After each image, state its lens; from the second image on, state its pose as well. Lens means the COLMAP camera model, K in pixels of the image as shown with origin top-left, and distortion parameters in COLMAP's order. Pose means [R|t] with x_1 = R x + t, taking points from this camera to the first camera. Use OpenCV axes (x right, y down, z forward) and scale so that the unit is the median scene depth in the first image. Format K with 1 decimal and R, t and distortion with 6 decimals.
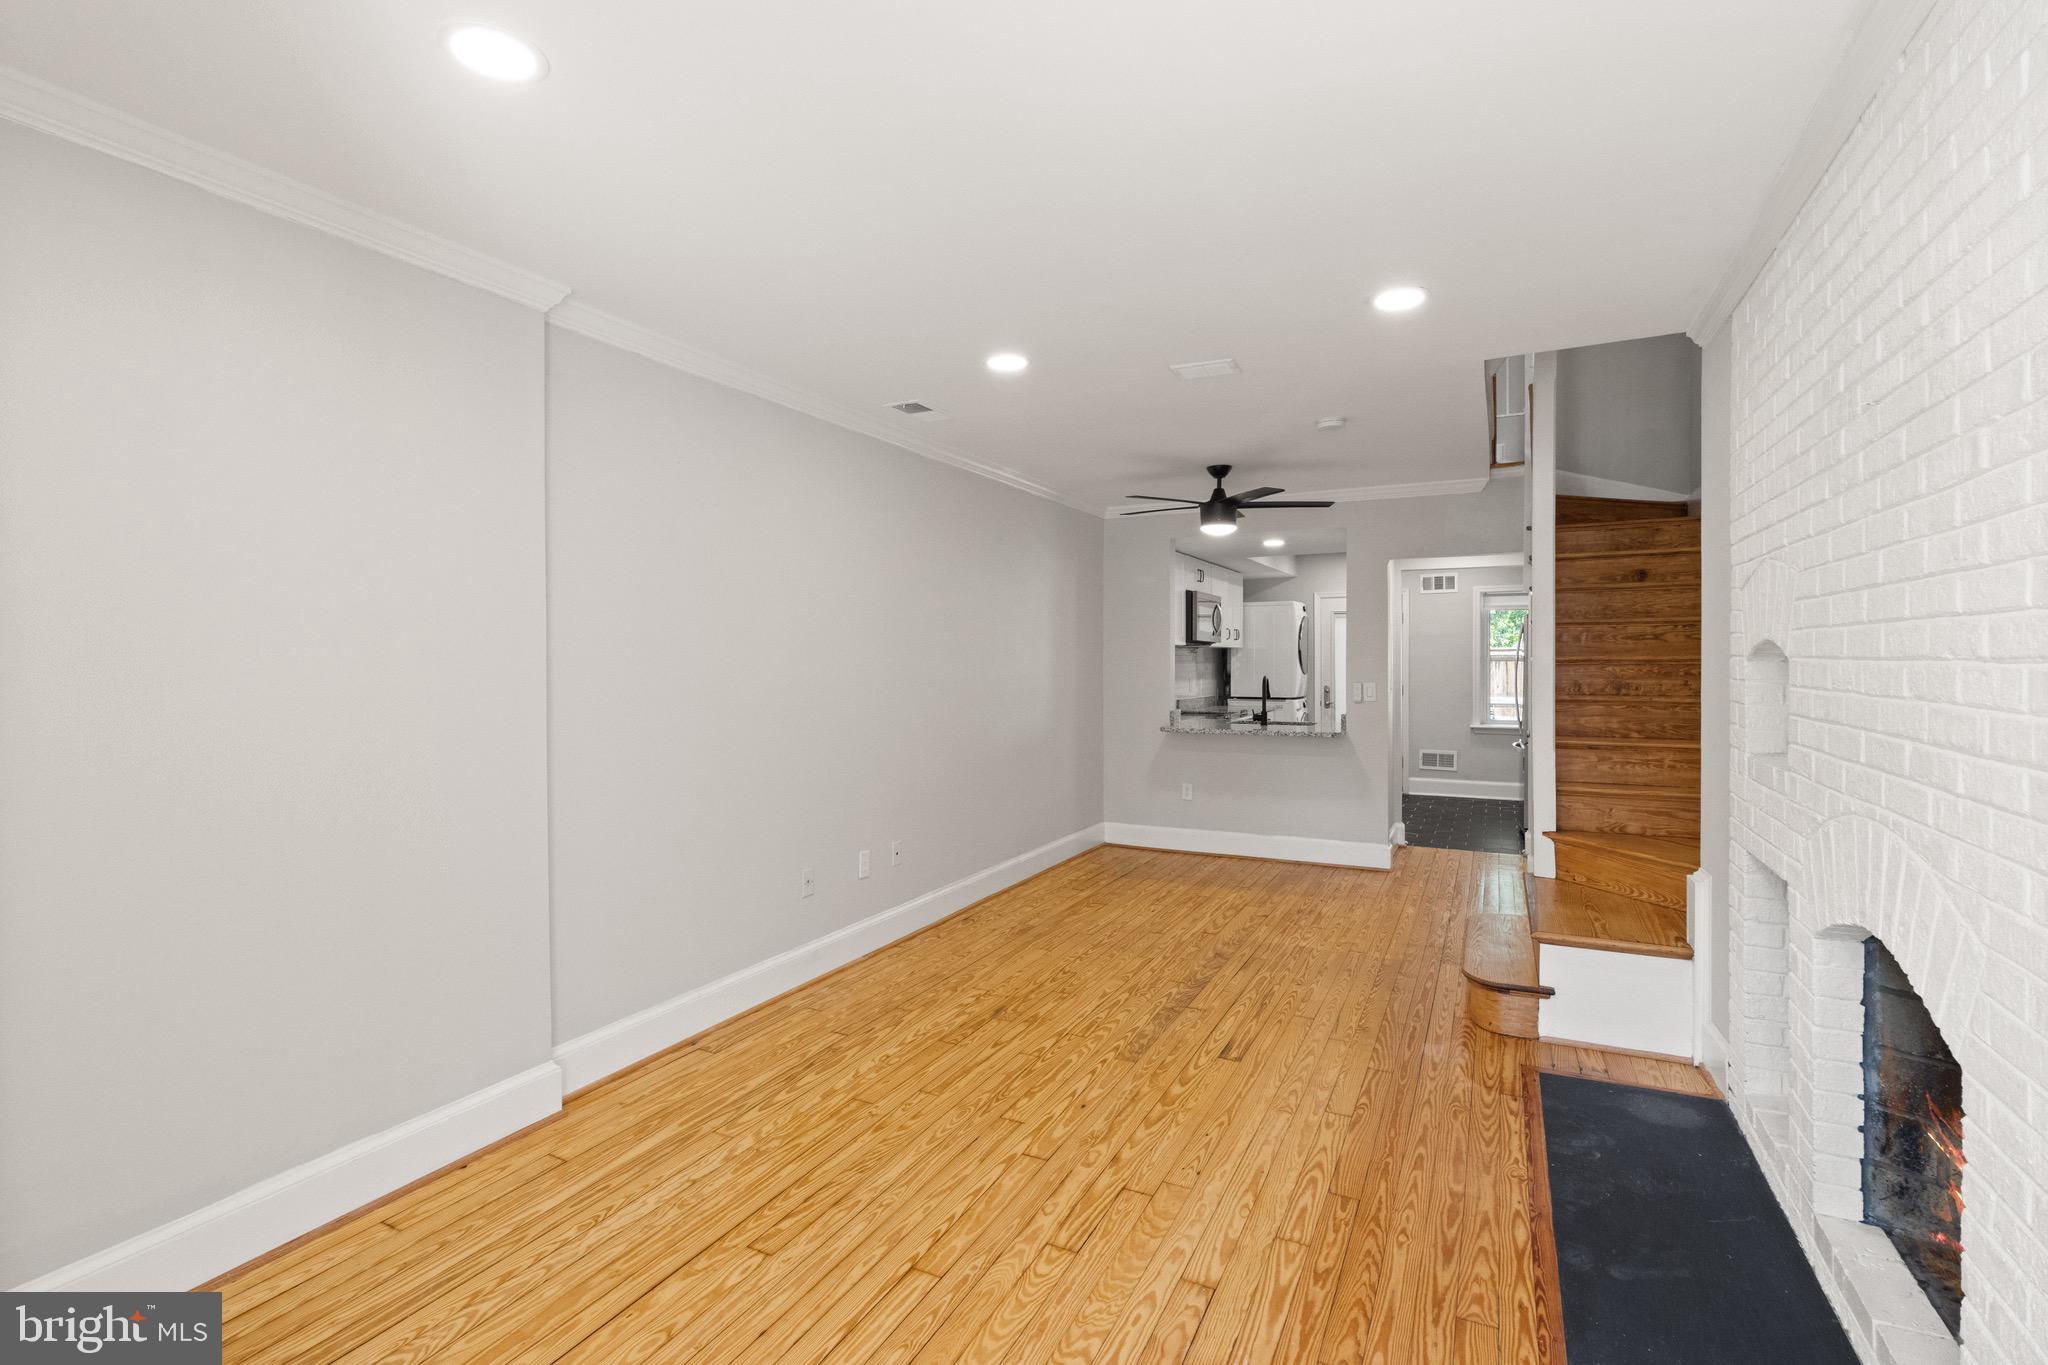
lens RADIAL K [[951.6, 0, 1024.6], [0, 951.6, 669.0], [0, 0, 1]] dist [0.001847, 0.000265]
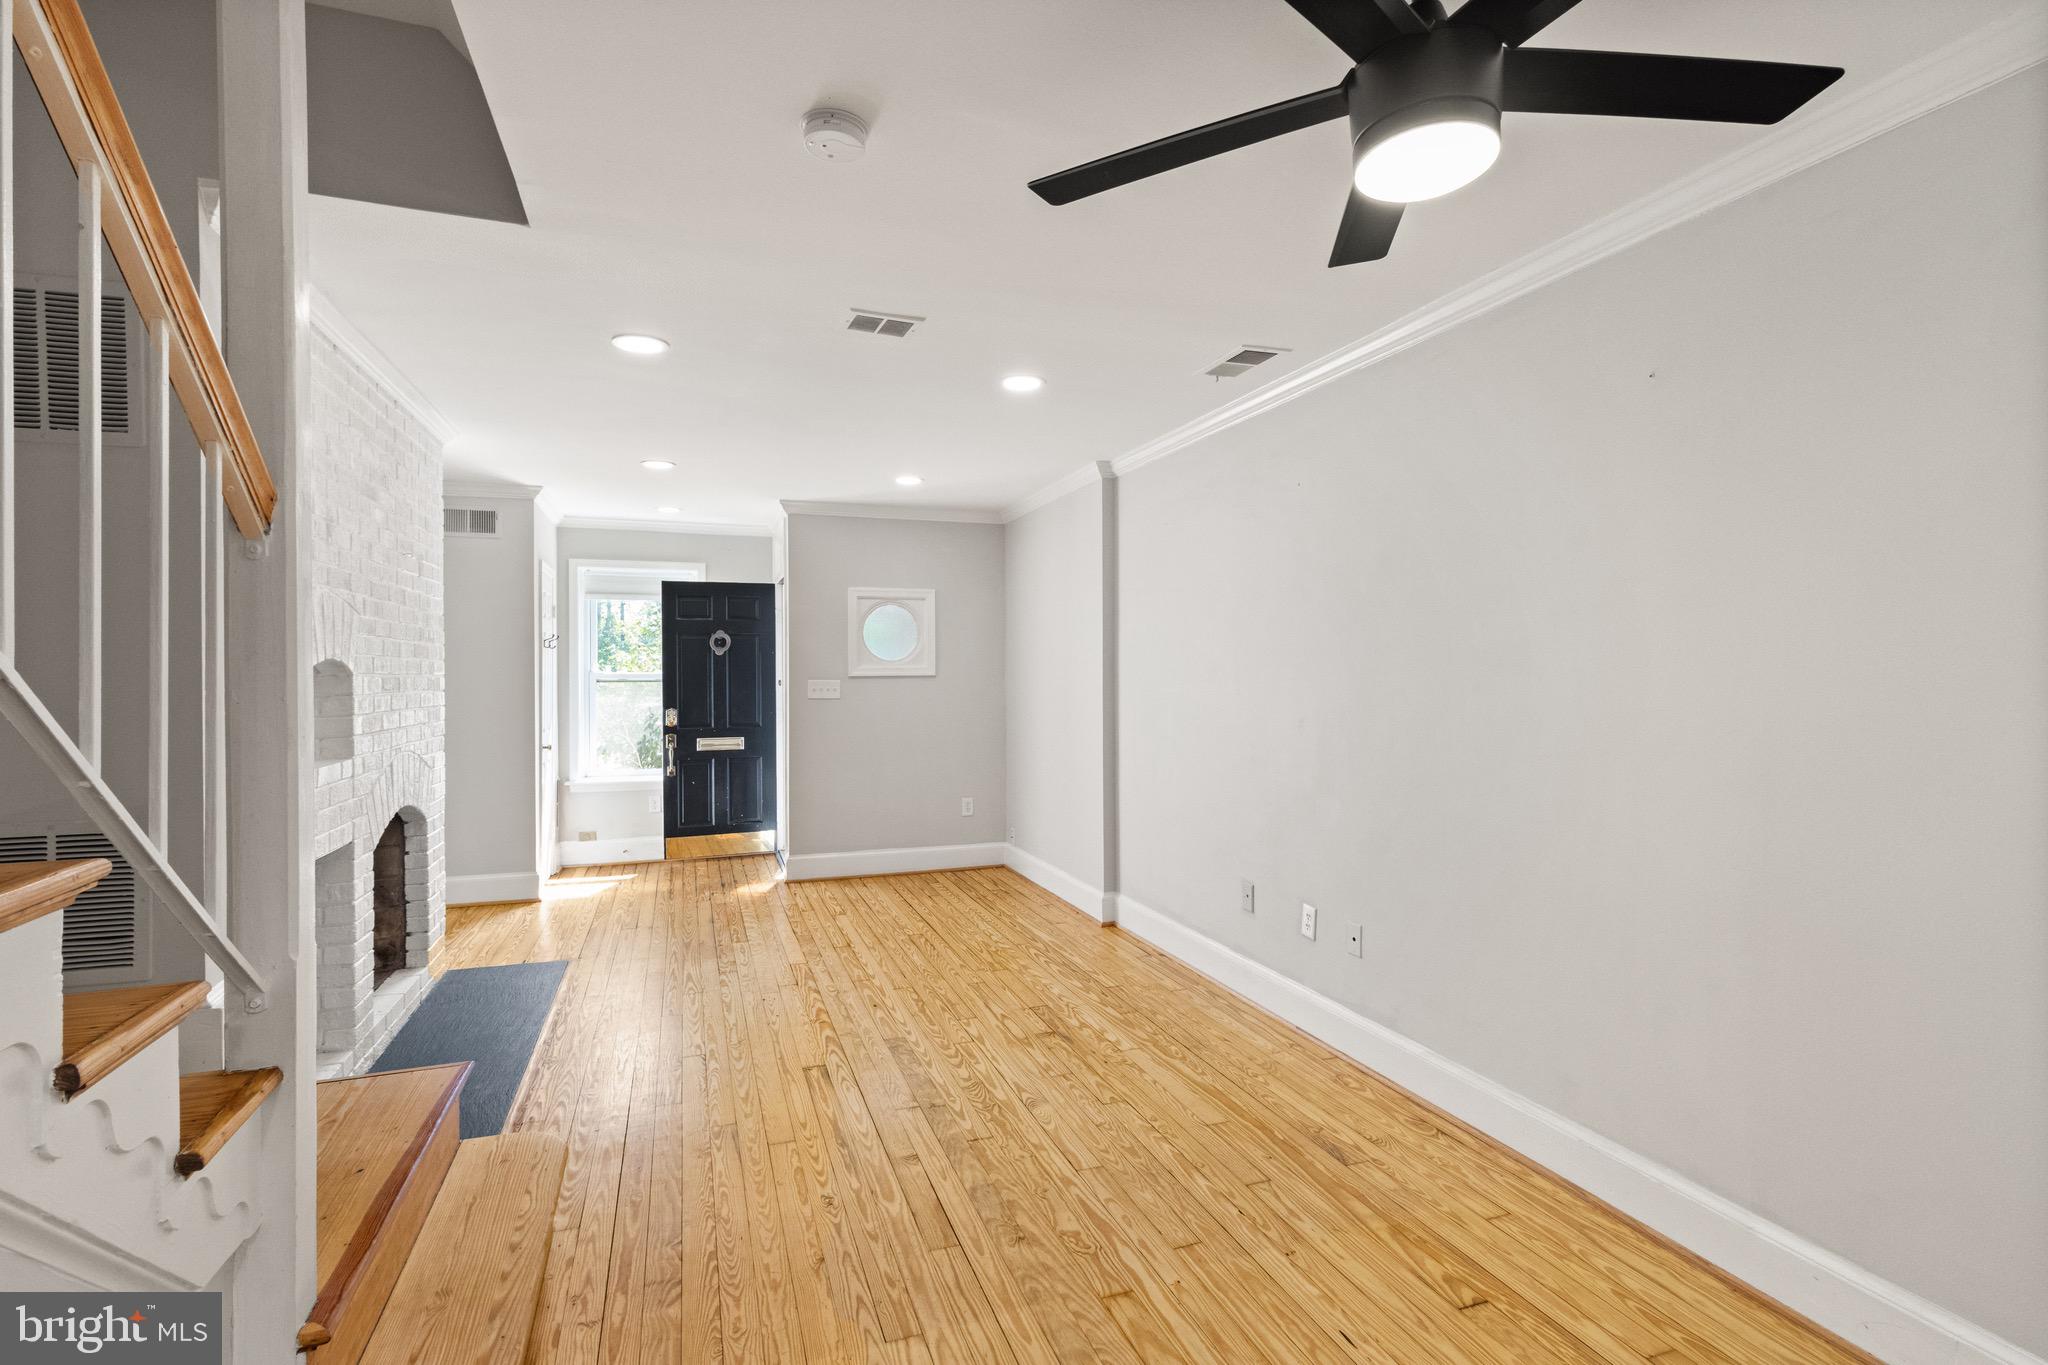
lens RADIAL K [[951.6, 0, 1009.8], [0, 951.6, 672.3], [0, 0, 1]] dist [0.001847, 0.000265]
pose [[-0.701950, 0.007111, -0.712190, 0.598735], [0.000182, 0.999952, 0.009805, -0.015428], [0.712226, 0.006752, -0.701918, 1.411626]]
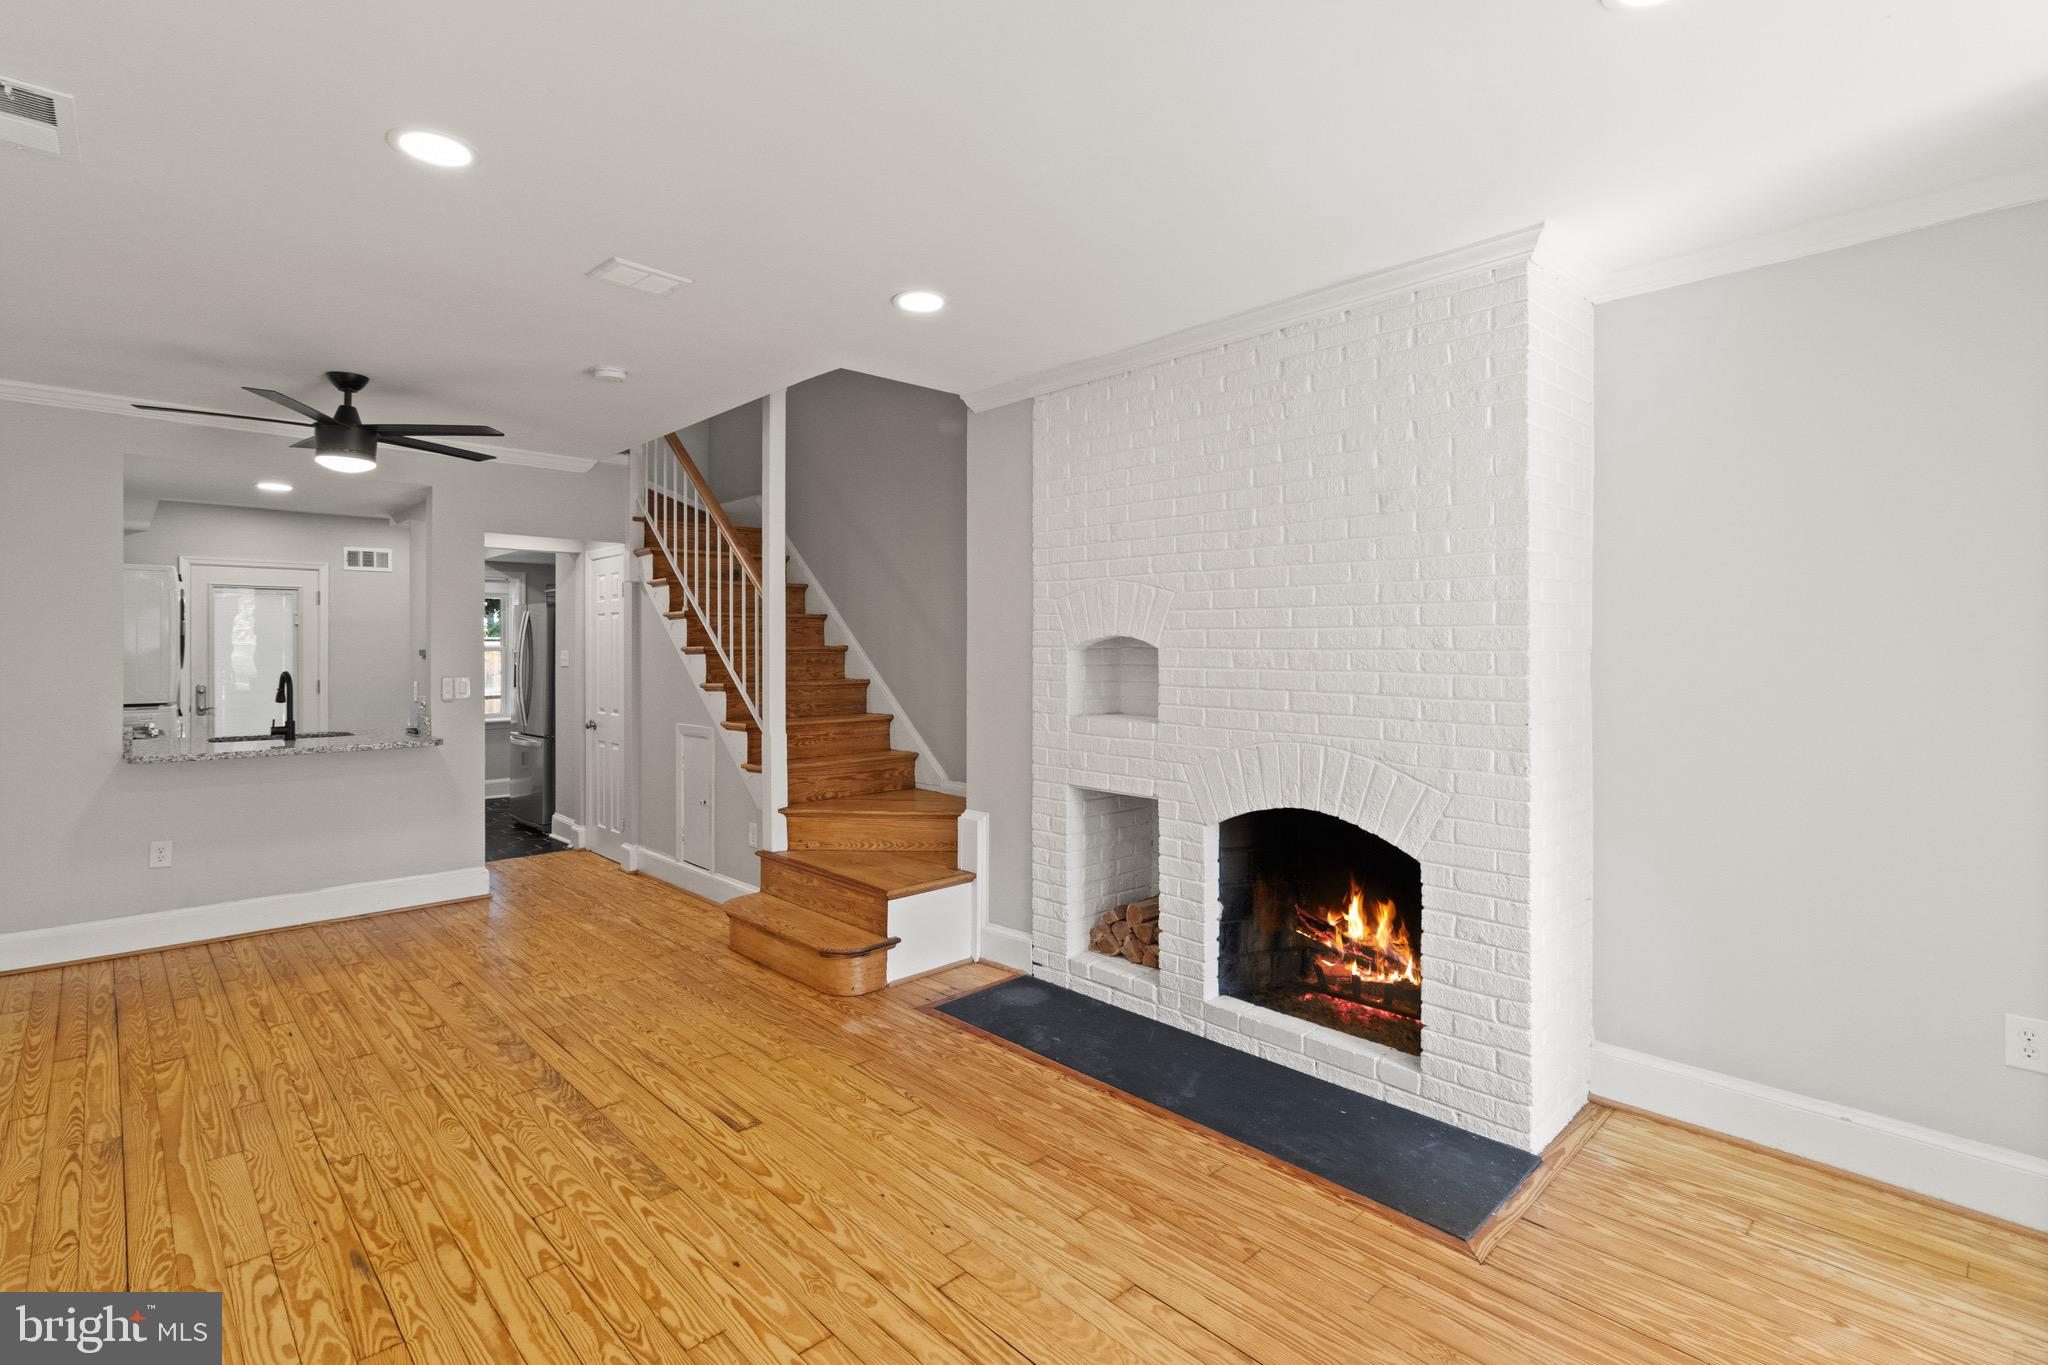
lens RADIAL K [[951.6, 0, 1014.4], [0, 951.6, 656.0], [0, 0, 1]] dist [0.001847, 0.000265]
pose [[0.340956, -0.004111, 0.940070, -0.372578], [0.007501, 0.999971, 0.001652, -0.002589], [-0.940049, 0.006488, 0.340977, 0.375142]]
